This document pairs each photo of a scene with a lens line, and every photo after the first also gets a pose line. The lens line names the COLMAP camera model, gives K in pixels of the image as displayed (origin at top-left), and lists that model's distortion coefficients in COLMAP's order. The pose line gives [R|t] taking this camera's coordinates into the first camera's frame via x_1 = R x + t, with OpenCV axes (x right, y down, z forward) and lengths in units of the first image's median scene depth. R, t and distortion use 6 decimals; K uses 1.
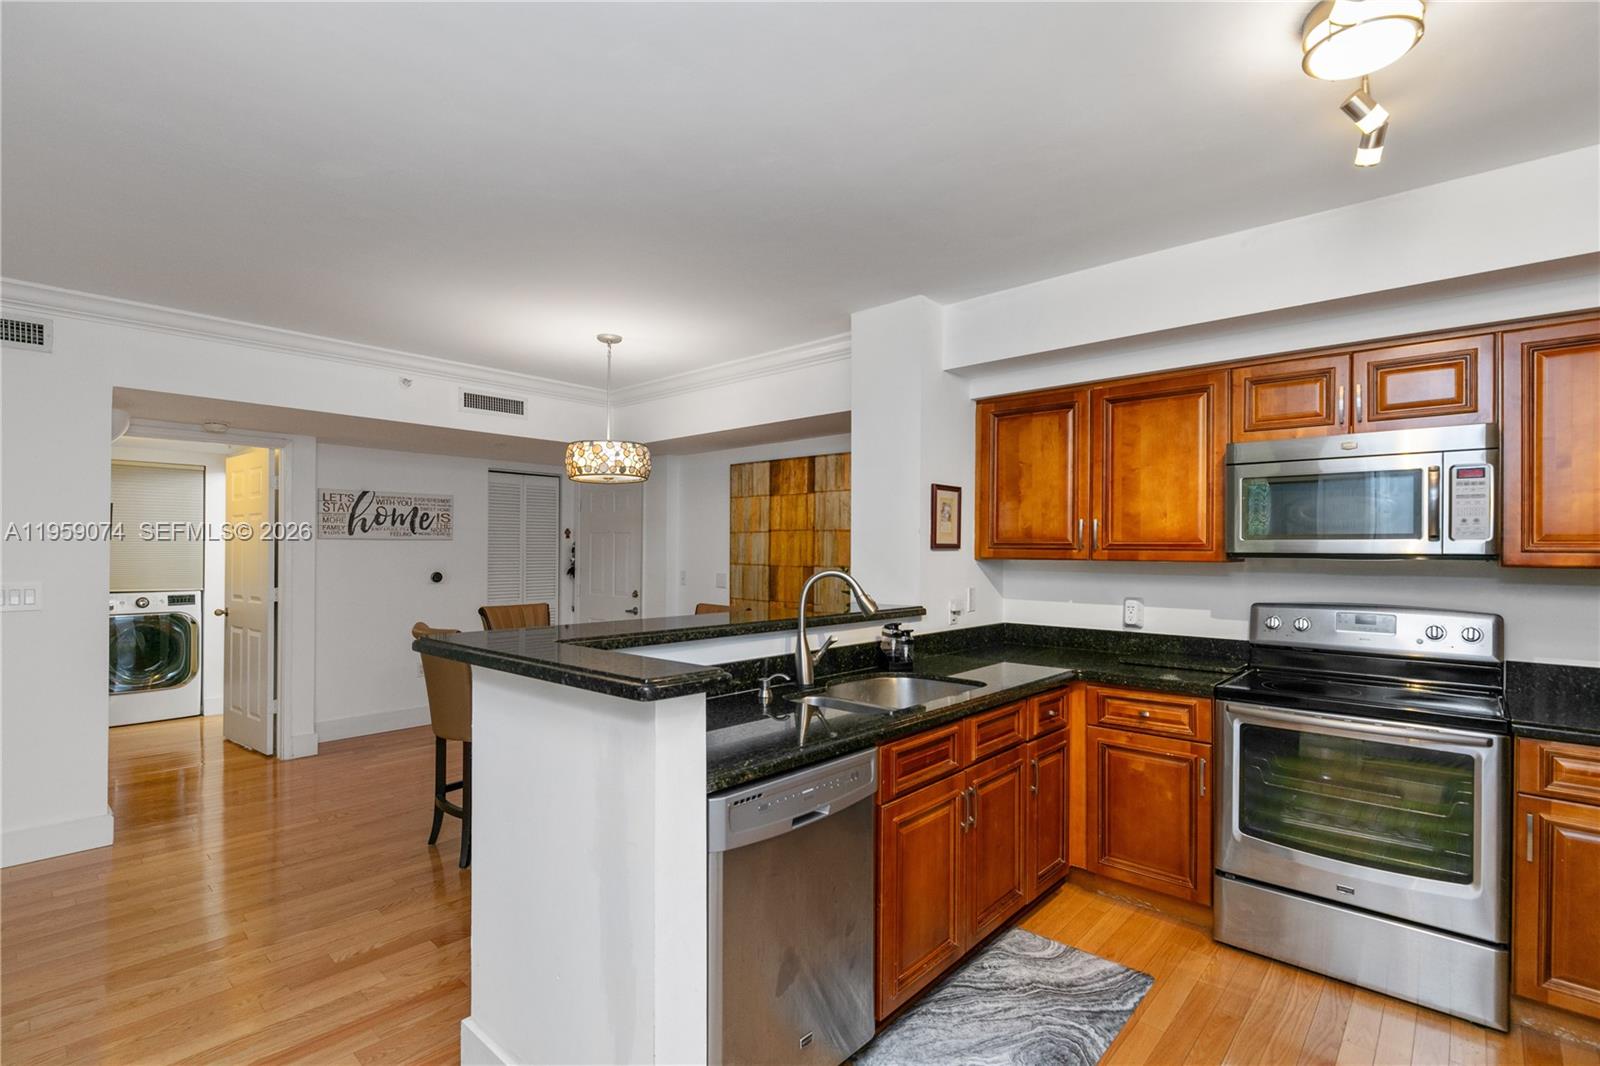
lens RADIAL K [[740.5, 0, 793.8], [0, 740.5, 545.4], [0, 0, 1]] dist [0.000501, 0.000131]
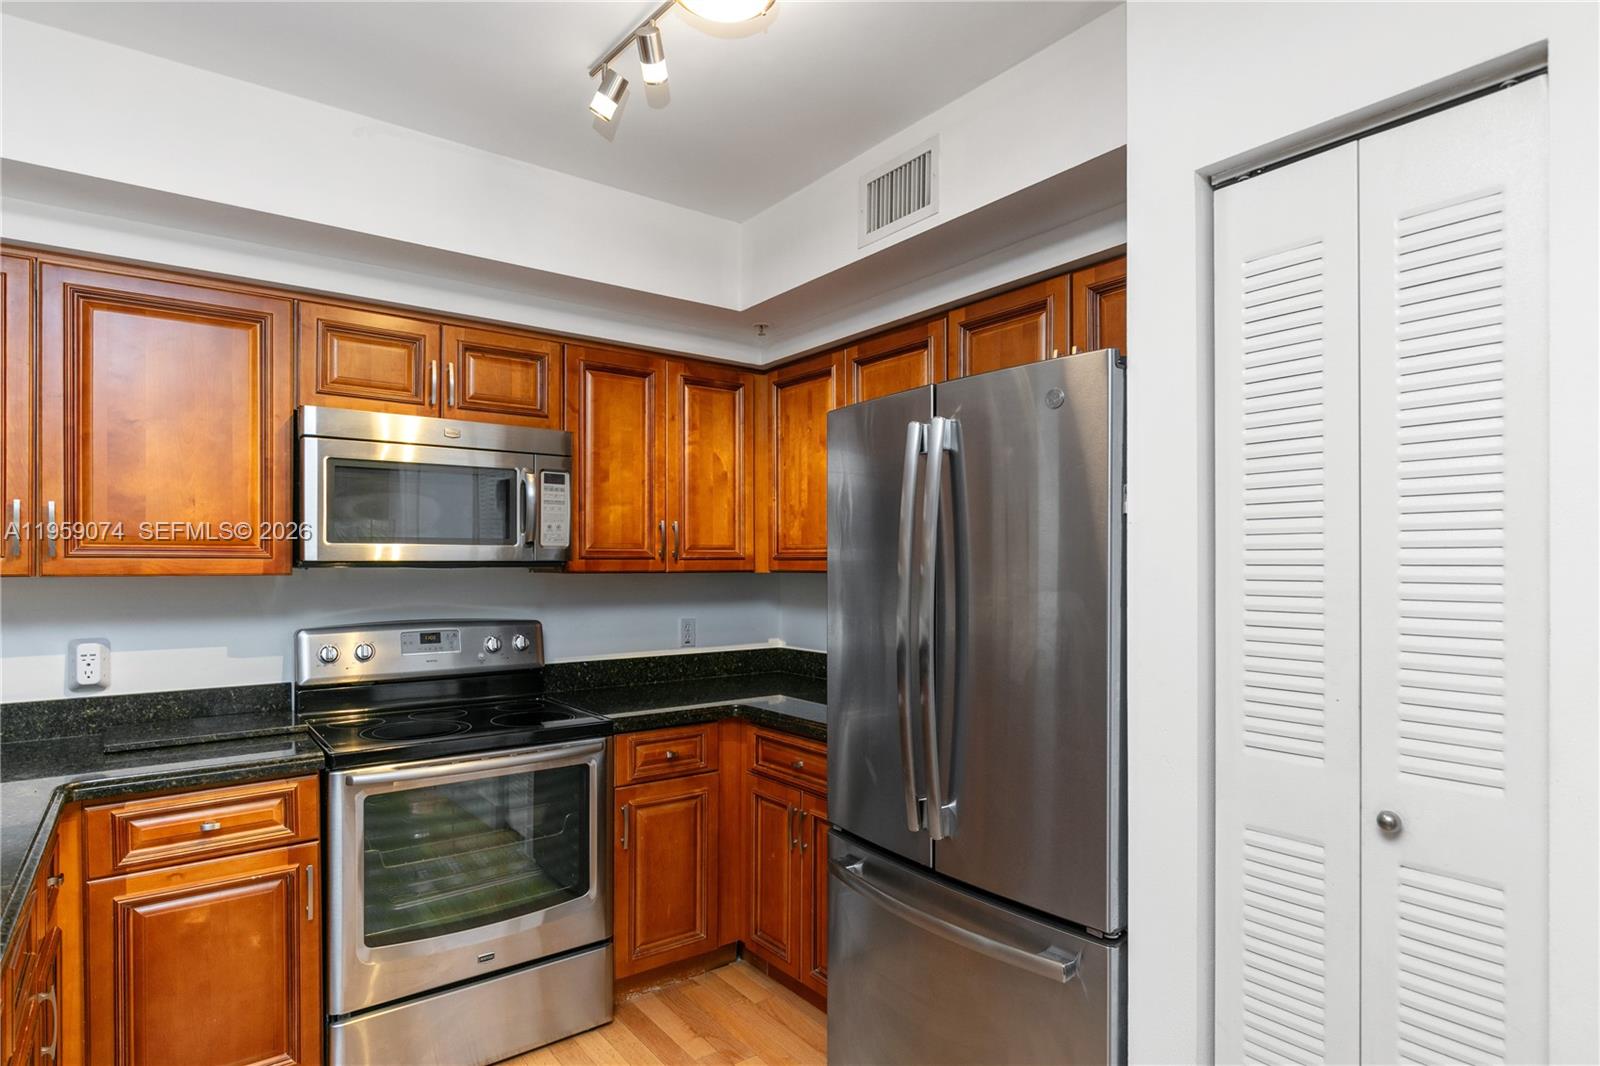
lens RADIAL K [[862.2, 0, 774.4], [0, 862.2, 564.1], [0, 0, 1]] dist [-0.002194, -0.000709]
pose [[0.199806, -0.010488, 0.979779, -0.121739], [-0.004909, 0.999919, 0.011705, 0.000640], [-0.979823, -0.007149, 0.199738, 0.390356]]
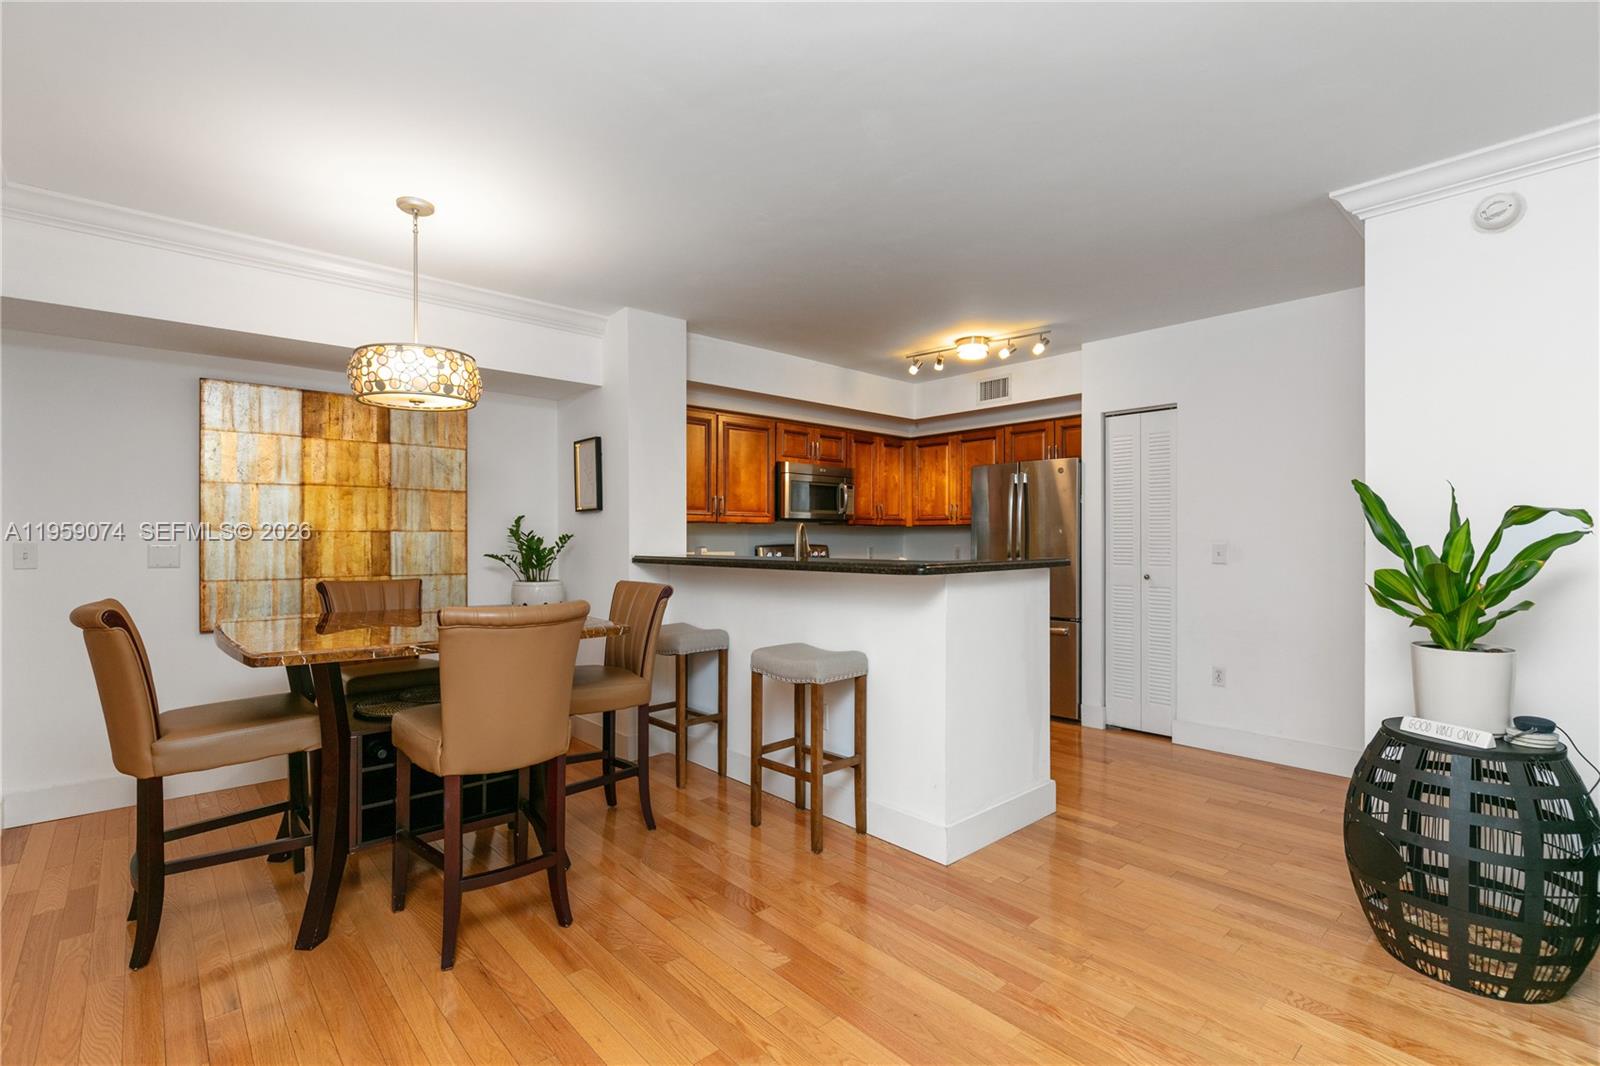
lens RADIAL K [[714.1, 0, 800.0], [0, 714.1, 533.0], [0, 0, 1]] dist [0.000846, 0.000027]
pose [[0.091988, 0.001030, 0.995760, -1.236104], [-0.003293, 0.999994, -0.000730, 0.049495], [-0.995755, -0.003212, 0.091991, 0.773559]]
